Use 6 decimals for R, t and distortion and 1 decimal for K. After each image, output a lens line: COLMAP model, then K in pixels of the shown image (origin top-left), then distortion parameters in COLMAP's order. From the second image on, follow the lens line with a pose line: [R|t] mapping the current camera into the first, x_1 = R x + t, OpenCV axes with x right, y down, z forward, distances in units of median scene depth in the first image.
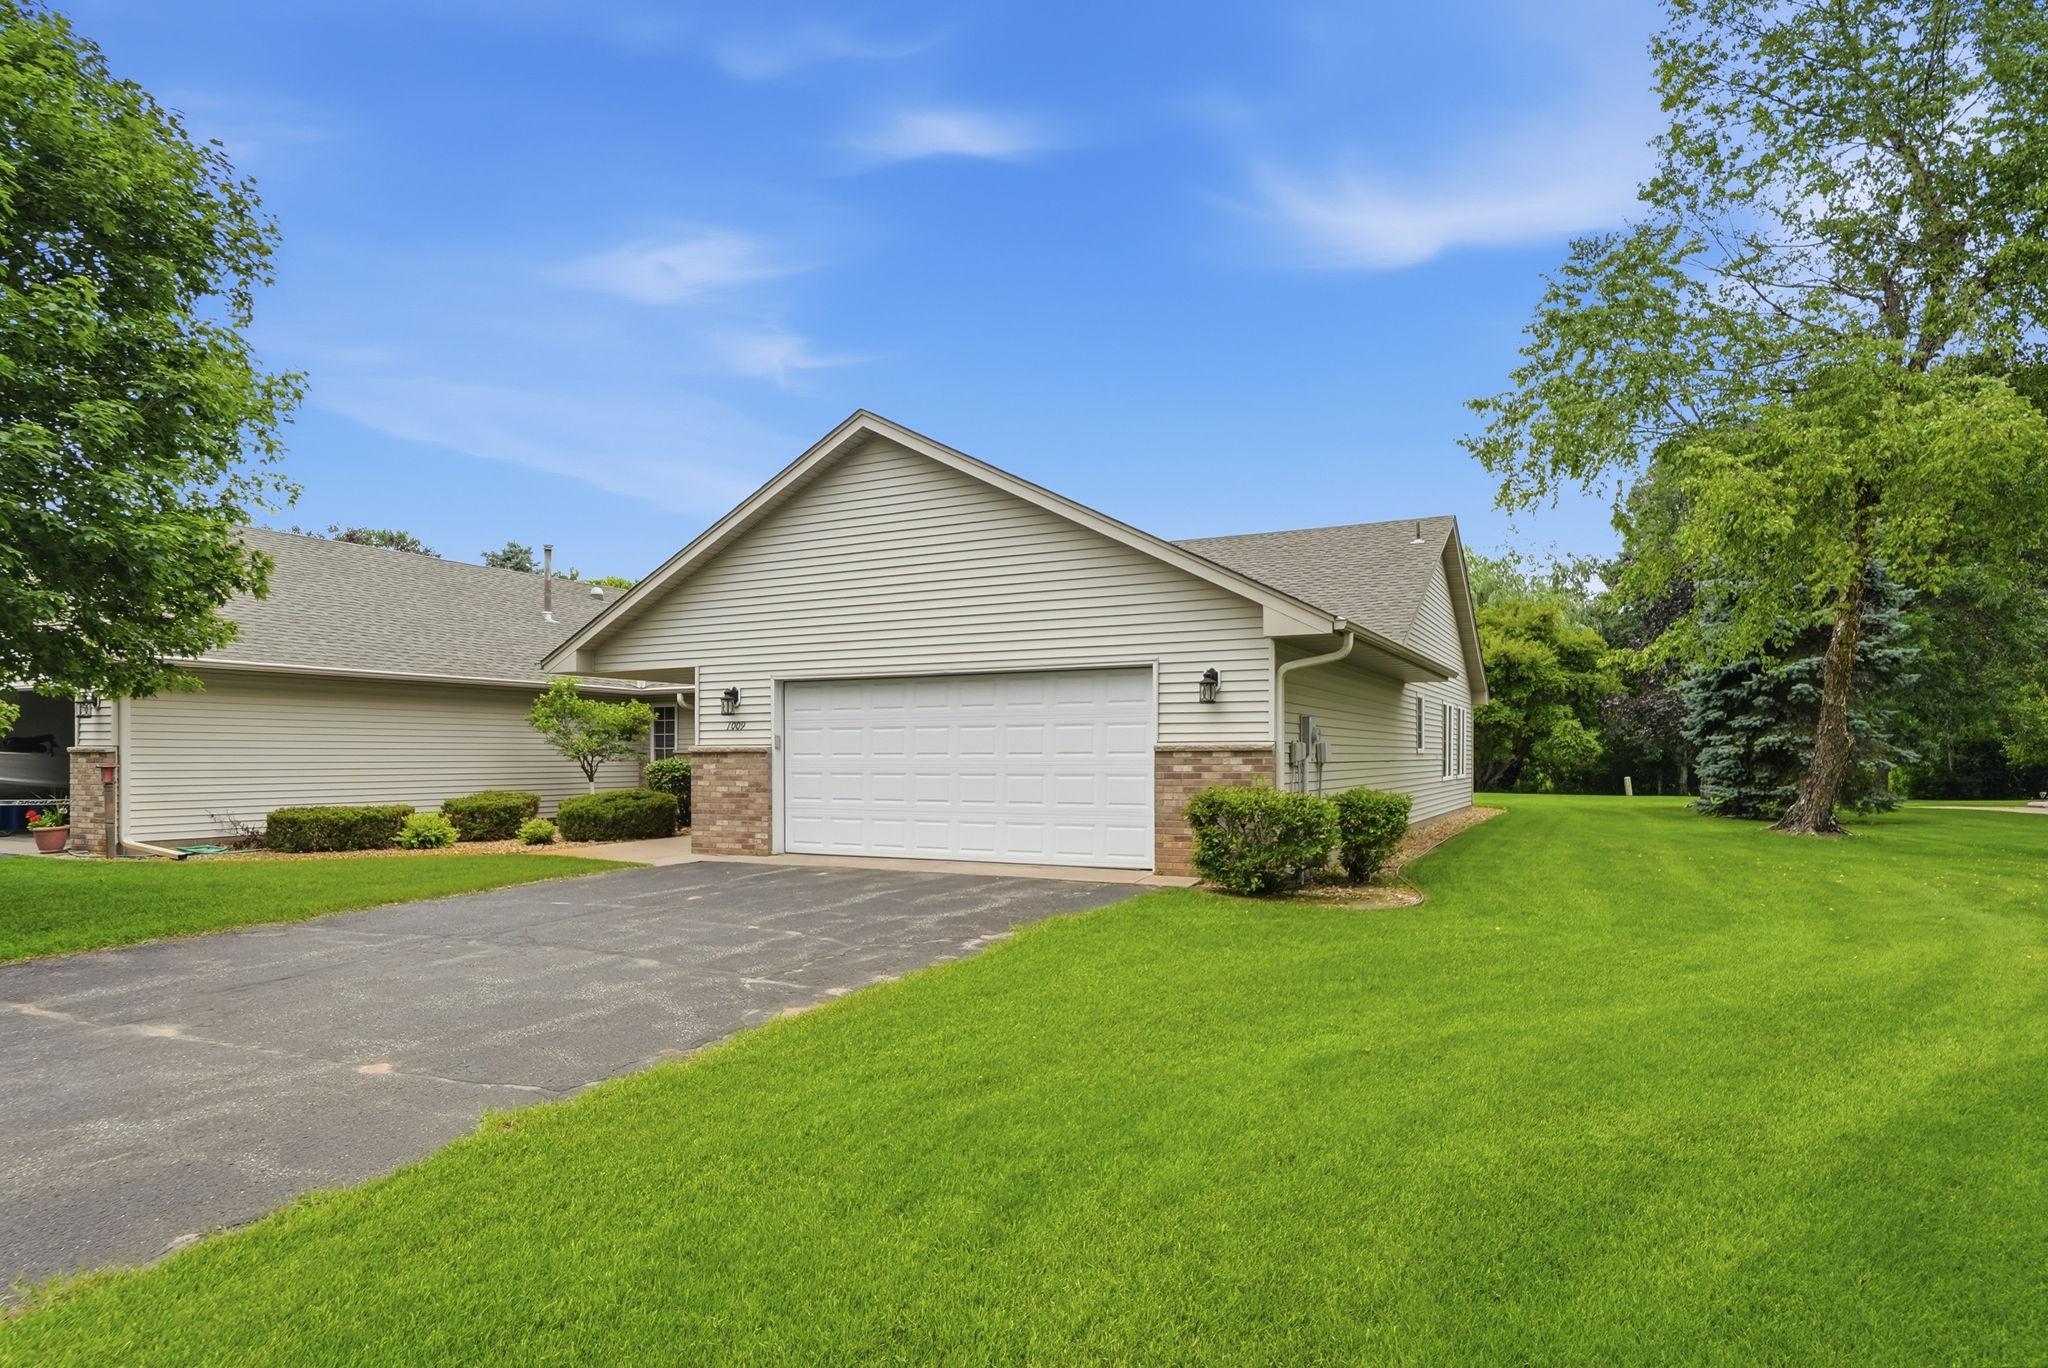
lens RADIAL K [[1149.1, 0, 1026.6], [0, 1149.1, 716.0], [0, 0, 1]] dist [0.056650, 0.000257]
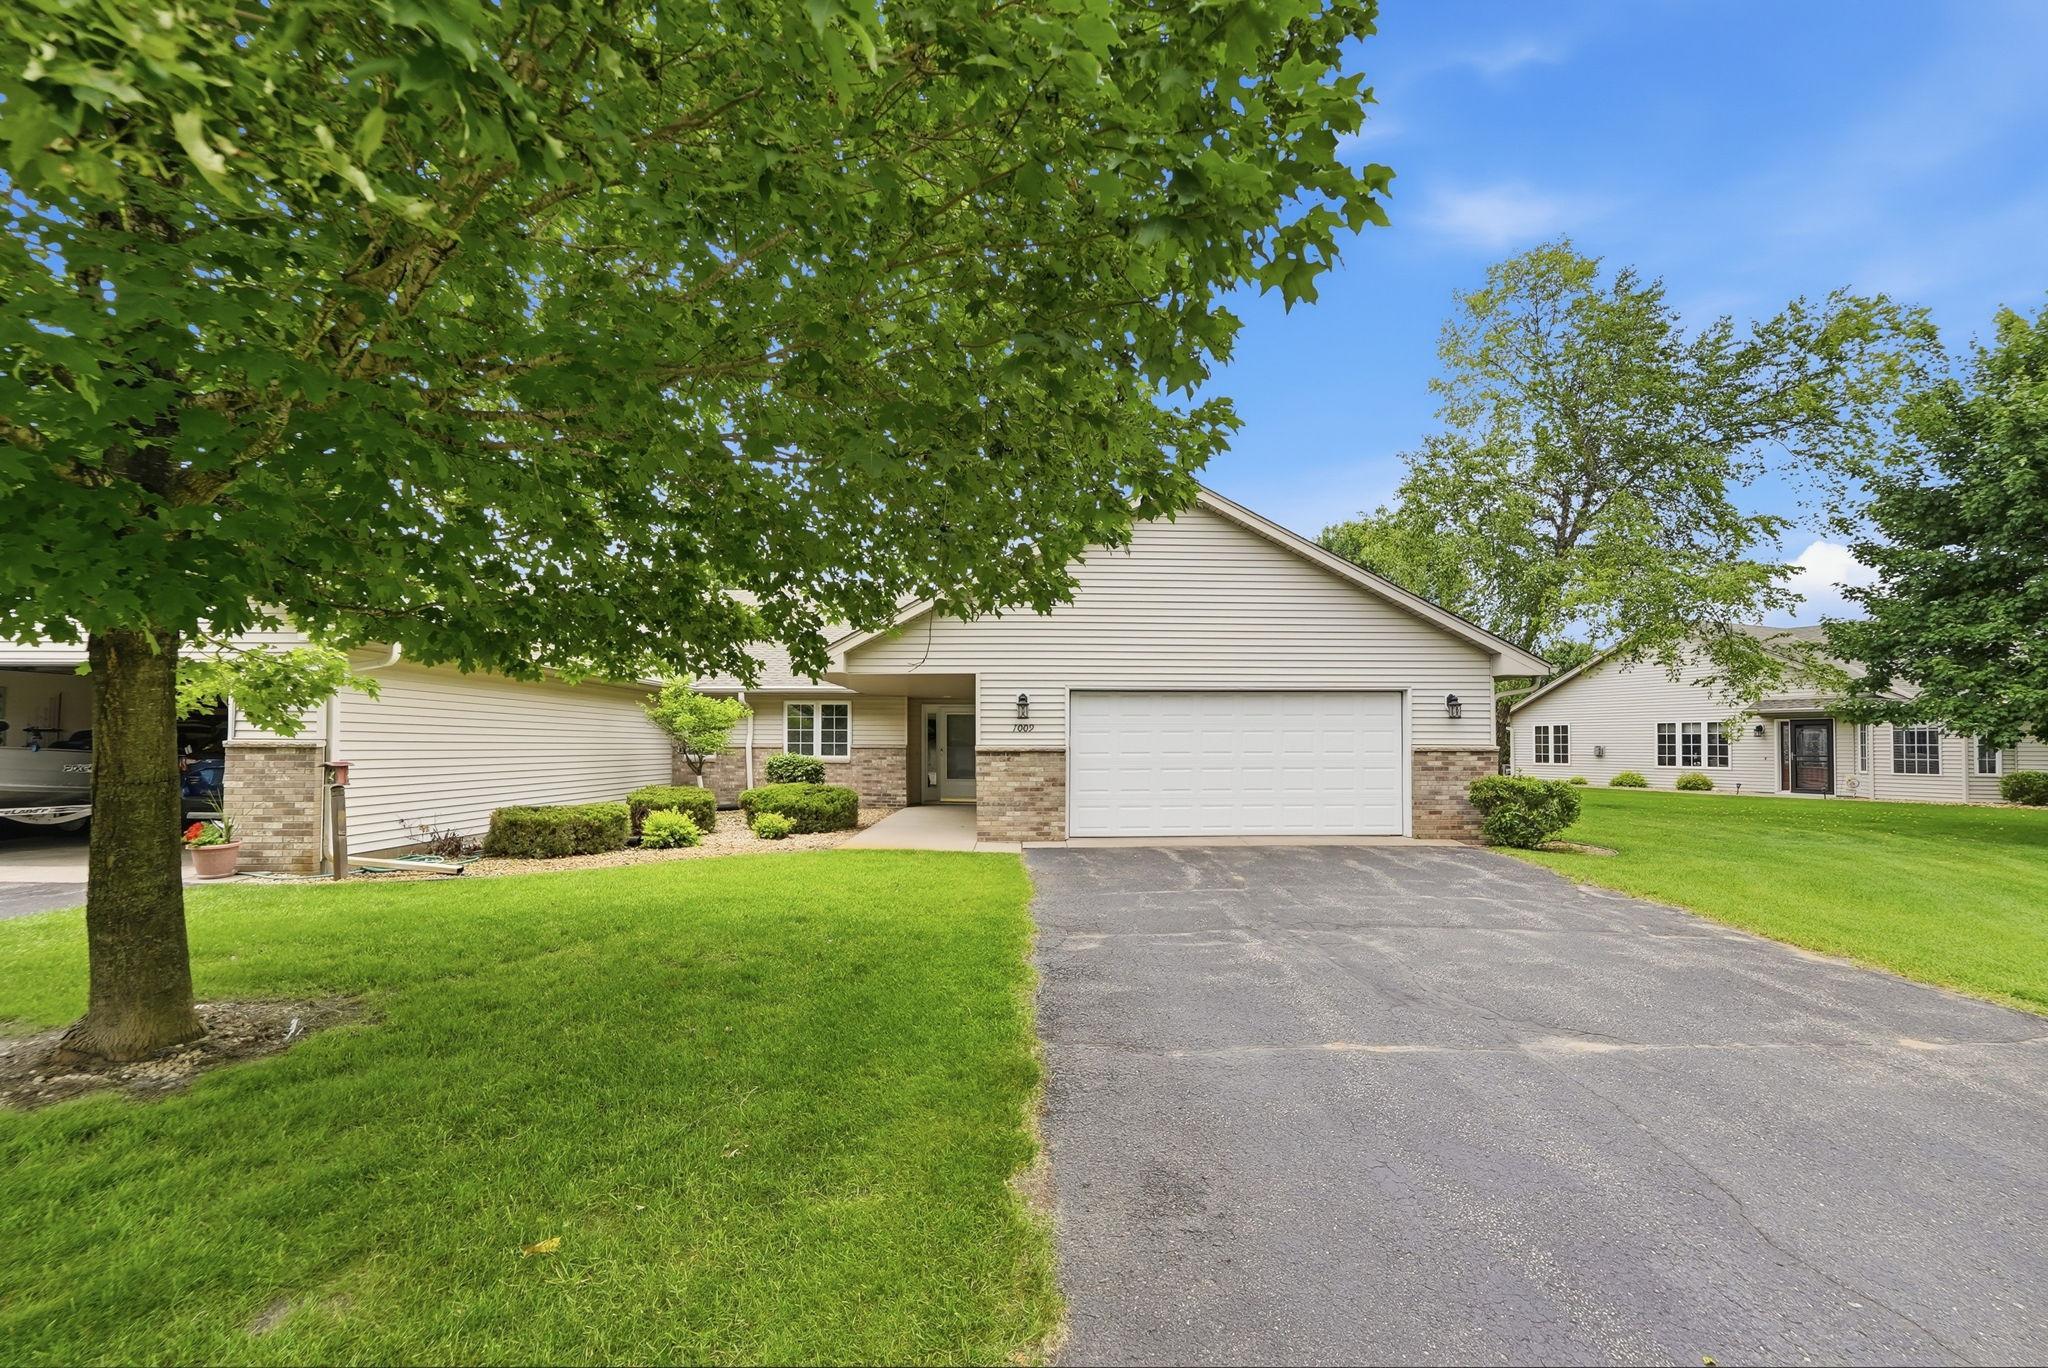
lens RADIAL K [[806.3, 0, 1055.2], [0, 806.3, 704.3], [0, 0, 1]] dist [-0.002509, -0.000058]
pose [[0.870593, 0.033428, 0.490867, -0.693113], [-0.017740, 0.999173, -0.036580, 0.015389], [-0.491684, 0.023139, 0.870466, 0.325163]]
